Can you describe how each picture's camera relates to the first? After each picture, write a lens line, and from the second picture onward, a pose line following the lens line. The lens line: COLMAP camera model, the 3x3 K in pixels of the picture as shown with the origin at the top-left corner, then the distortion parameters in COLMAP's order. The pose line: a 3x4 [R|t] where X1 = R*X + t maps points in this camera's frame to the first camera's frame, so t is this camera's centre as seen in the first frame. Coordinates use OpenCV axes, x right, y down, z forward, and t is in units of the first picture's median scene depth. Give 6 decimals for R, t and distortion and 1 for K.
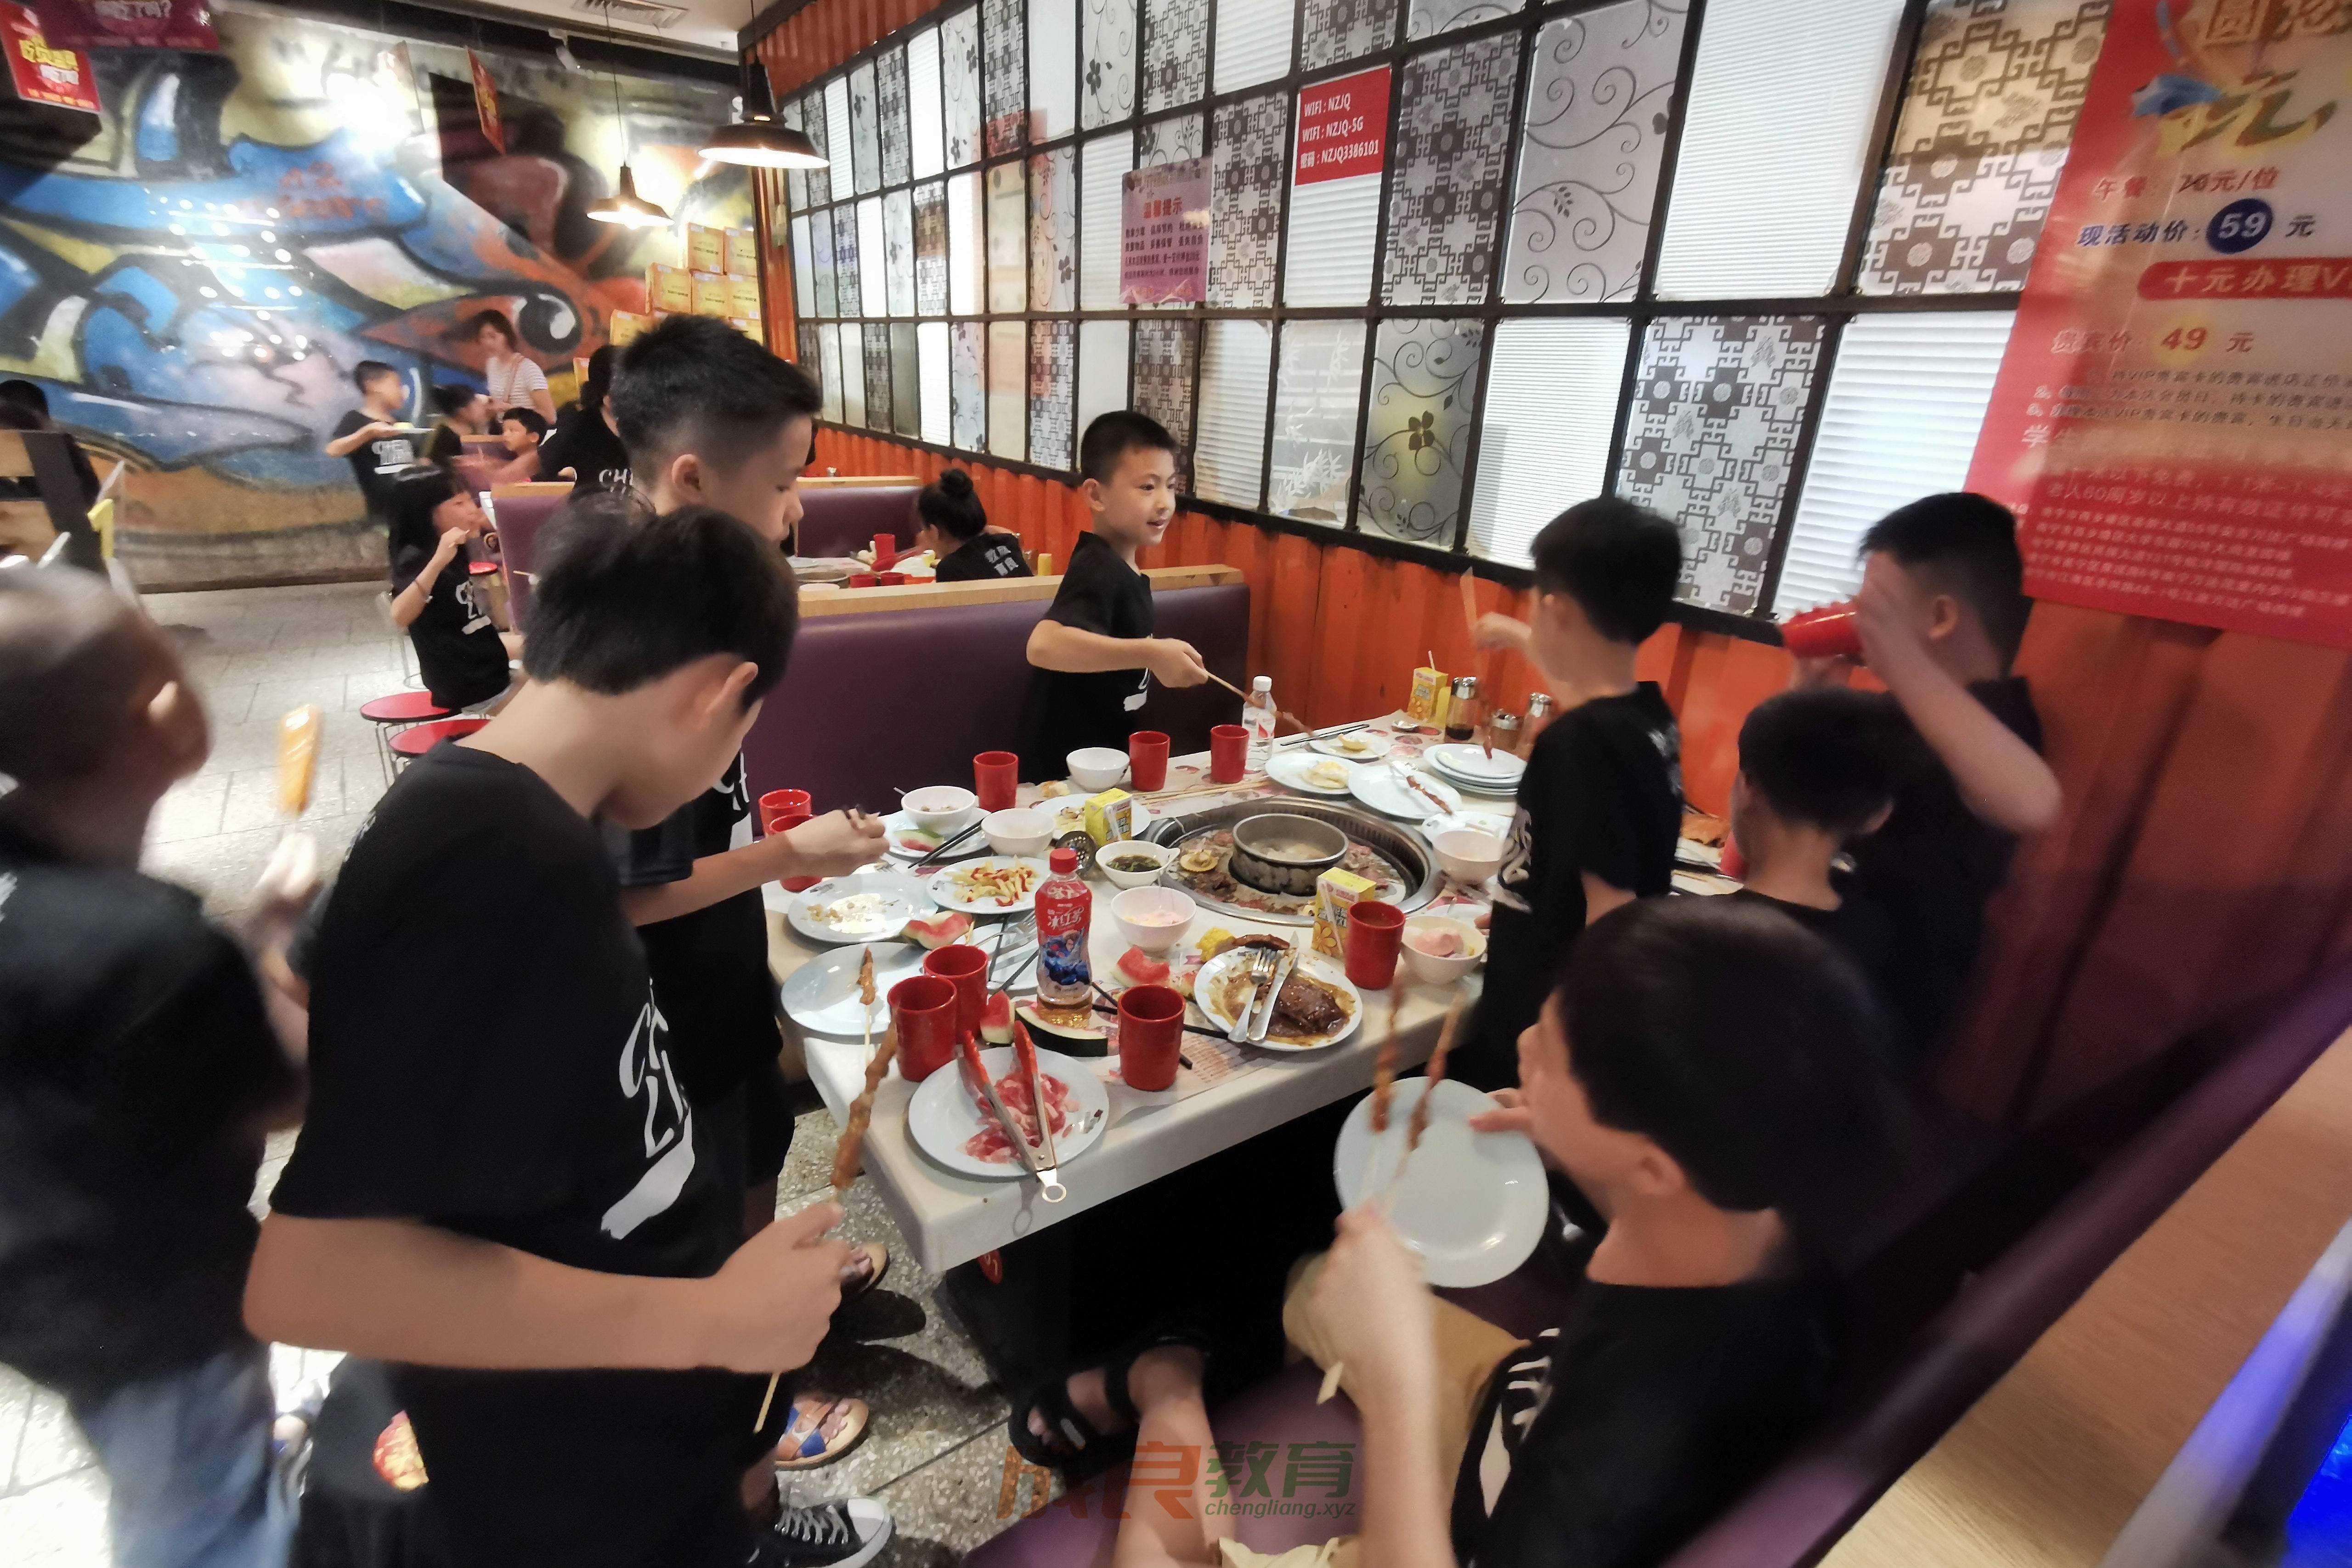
lens RADIAL K [[1082.8, 0, 1167.4], [0, 1082.8, 782.2], [0, 0, 1]] dist [-0.002660, 0.011657]
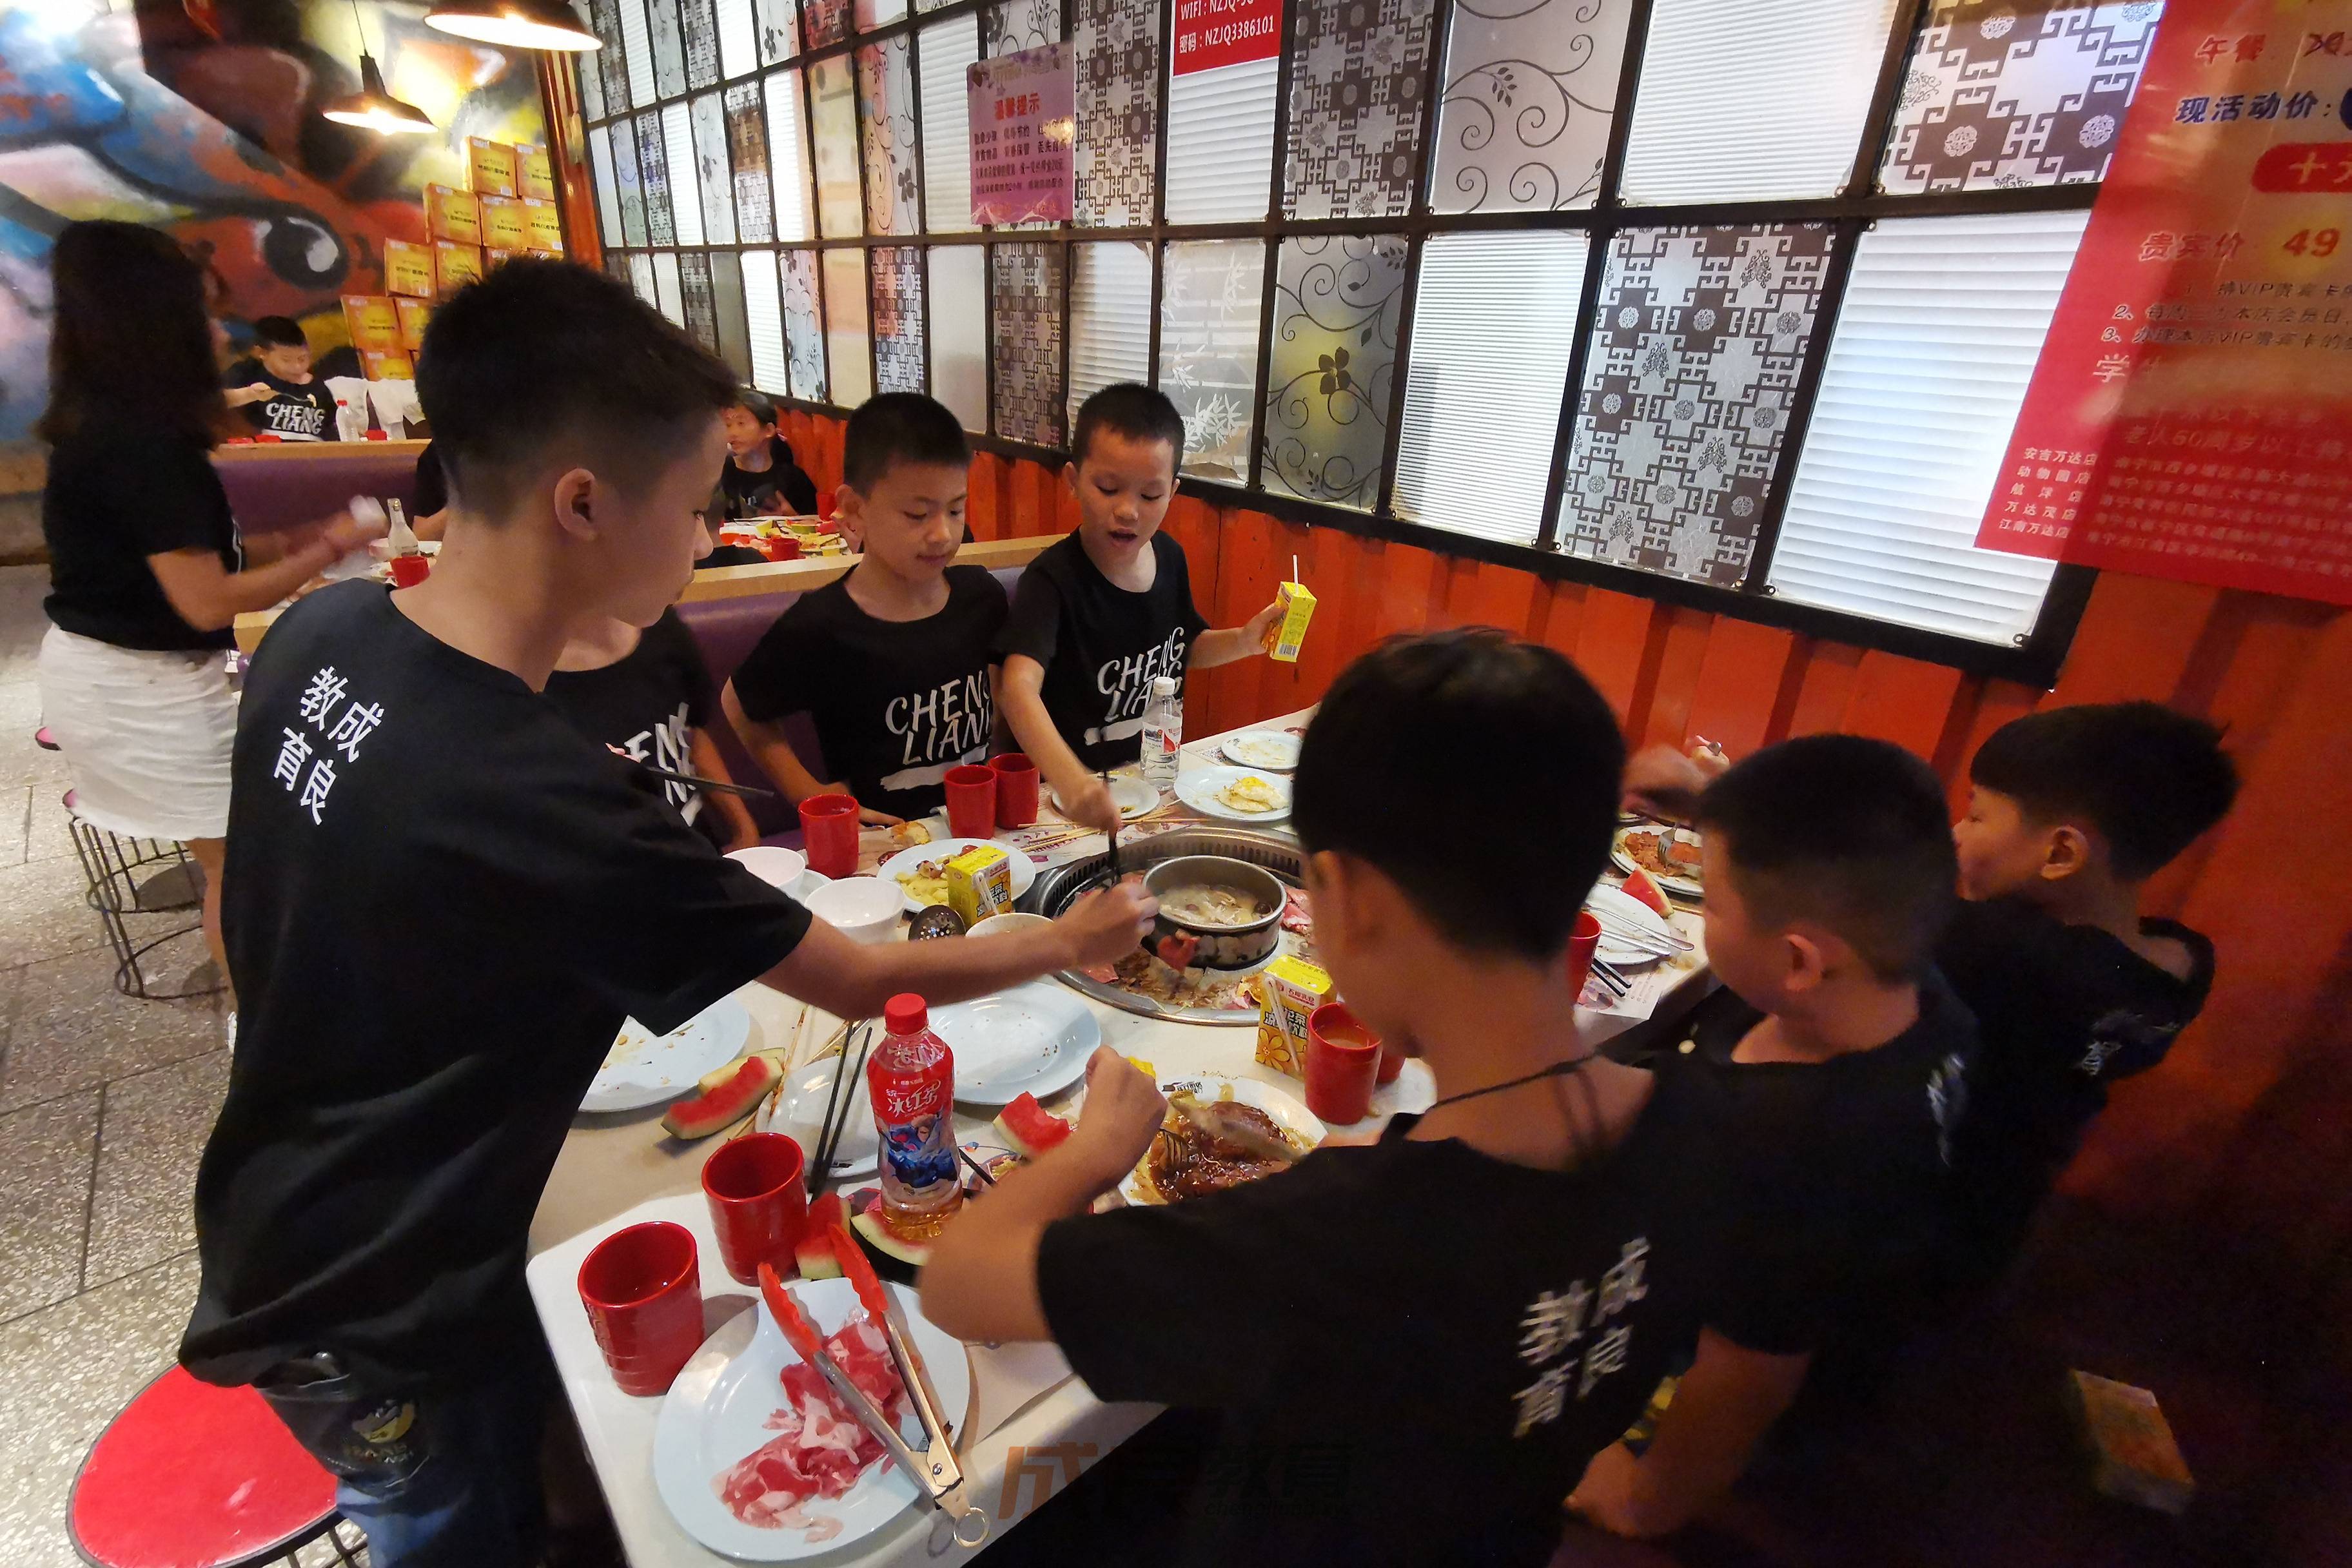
lens RADIAL K [[1082.9, 0, 1167.4], [0, 1082.9, 782.2], [0, 0, 1]] dist [-0.002660, 0.011657]
pose [[0.993558, -0.045610, 0.103745, 0.001022], [0.041065, 0.998118, 0.045536, -0.050179], [-0.105627, -0.040983, 0.993561, 0.167771]]
